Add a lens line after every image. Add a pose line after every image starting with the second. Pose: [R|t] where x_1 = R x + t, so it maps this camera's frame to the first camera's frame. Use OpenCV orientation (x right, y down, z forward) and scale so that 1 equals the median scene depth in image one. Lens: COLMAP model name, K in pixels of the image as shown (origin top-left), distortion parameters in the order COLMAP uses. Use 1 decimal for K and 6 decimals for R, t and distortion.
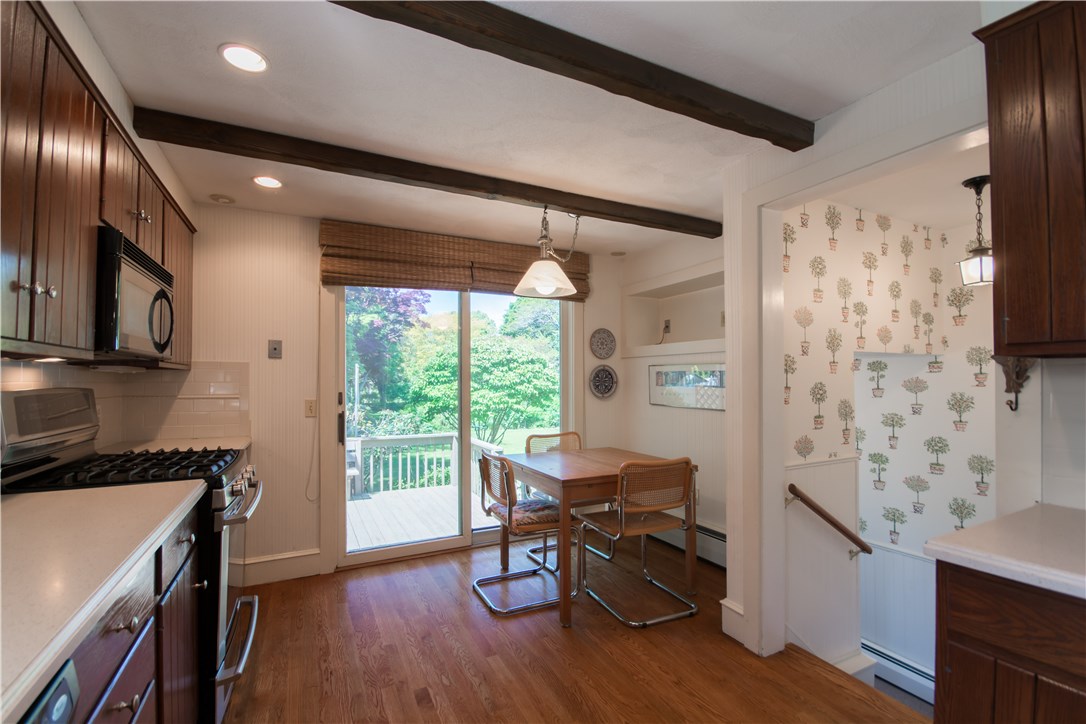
lens RADIAL K [[488.2, 0, 527.8], [0, 488.2, 371.4], [0, 0, 1]] dist [0.010059, -0.010293]
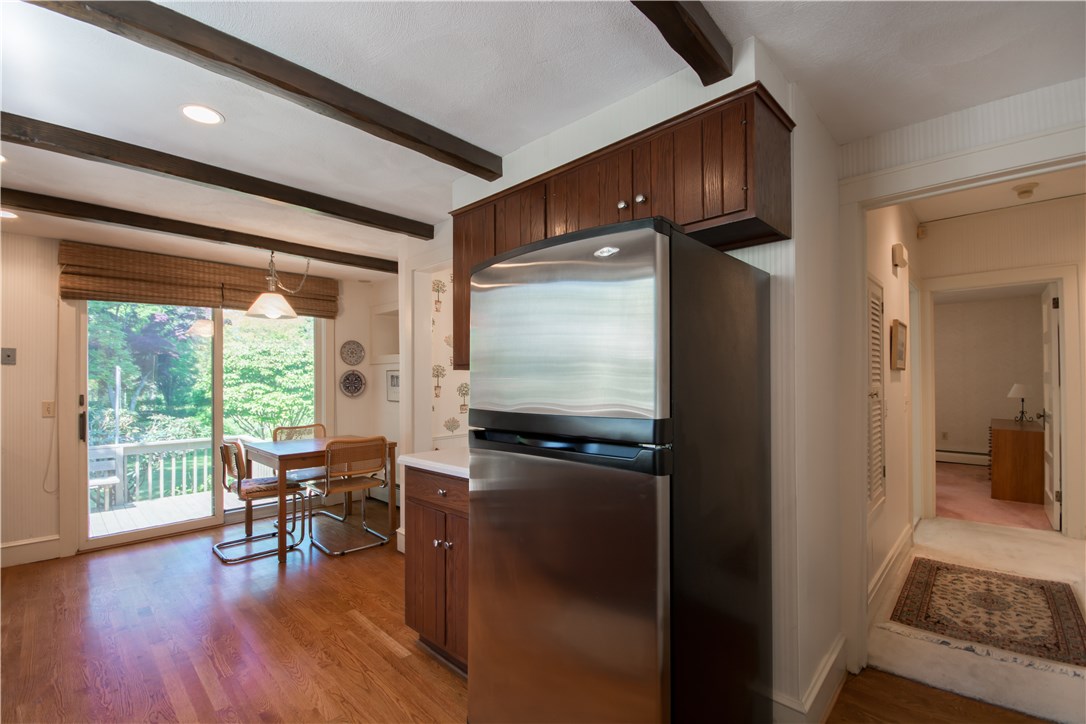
lens RADIAL K [[488.2, 0, 534.9], [0, 488.2, 372.8], [0, 0, 1]] dist [0.010059, -0.010293]
pose [[0.939775, 0.000042, 0.341794, 0.214534], [-0.000092, 1.000000, 0.000132, -0.008157], [-0.341794, -0.000156, 0.939775, -0.417325]]
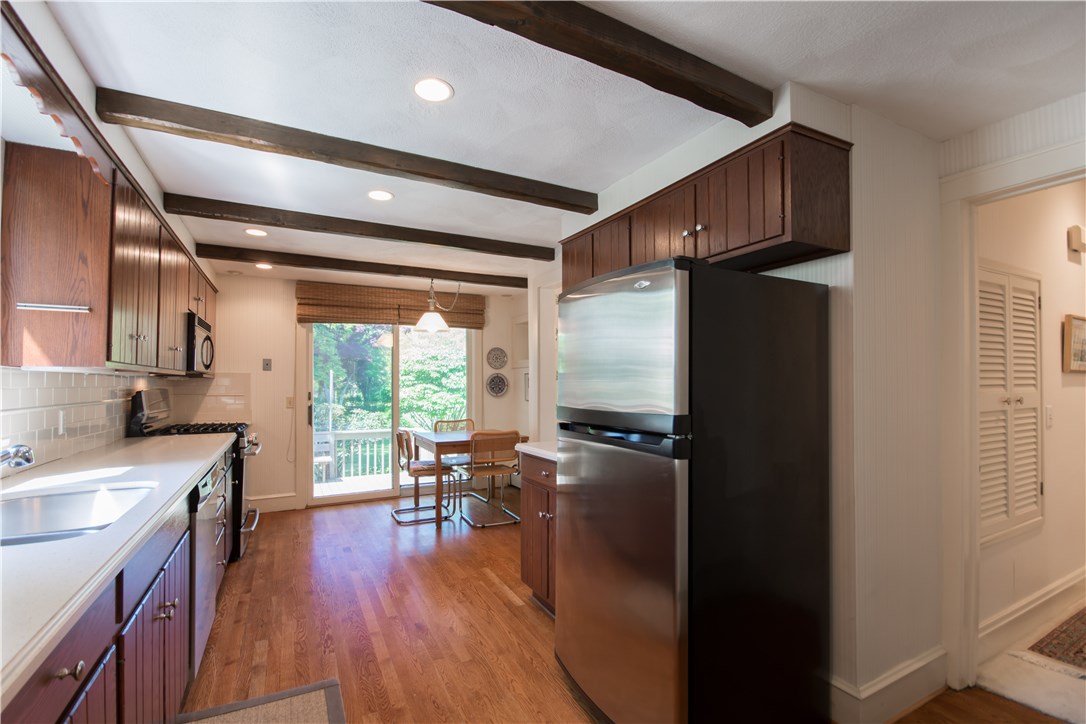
lens RADIAL K [[488.2, 0, 519.2], [0, 488.2, 372.7], [0, 0, 1]] dist [0.010059, -0.010293]
pose [[0.999946, -0.001117, 0.010286, 0.266195], [0.001156, 0.999992, -0.003851, -0.012051], [-0.010281, 0.003863, 0.999940, -0.558205]]
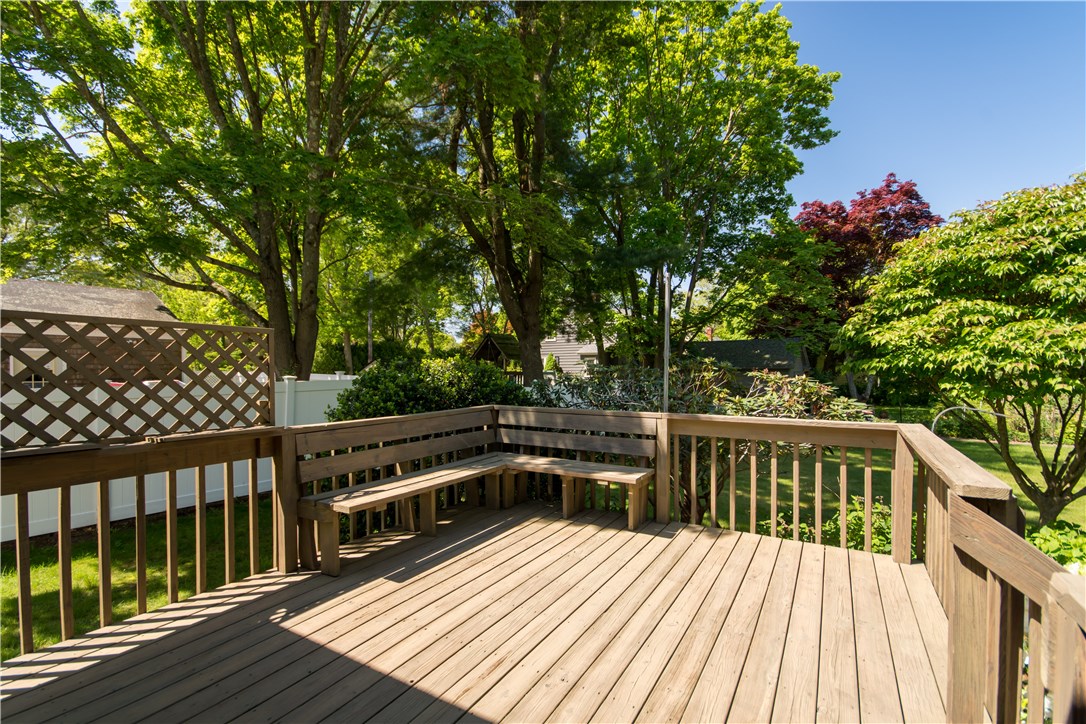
lens RADIAL K [[488.2, 0, 540.8], [0, 488.2, 371.6], [0, 0, 1]] dist [0.010059, -0.010293]
pose [[0.559837, 0.006961, -0.828574, 0.018714], [0.012090, 0.999790, 0.016568, 0.215671], [0.828515, -0.019293, 0.559635, 1.598013]]
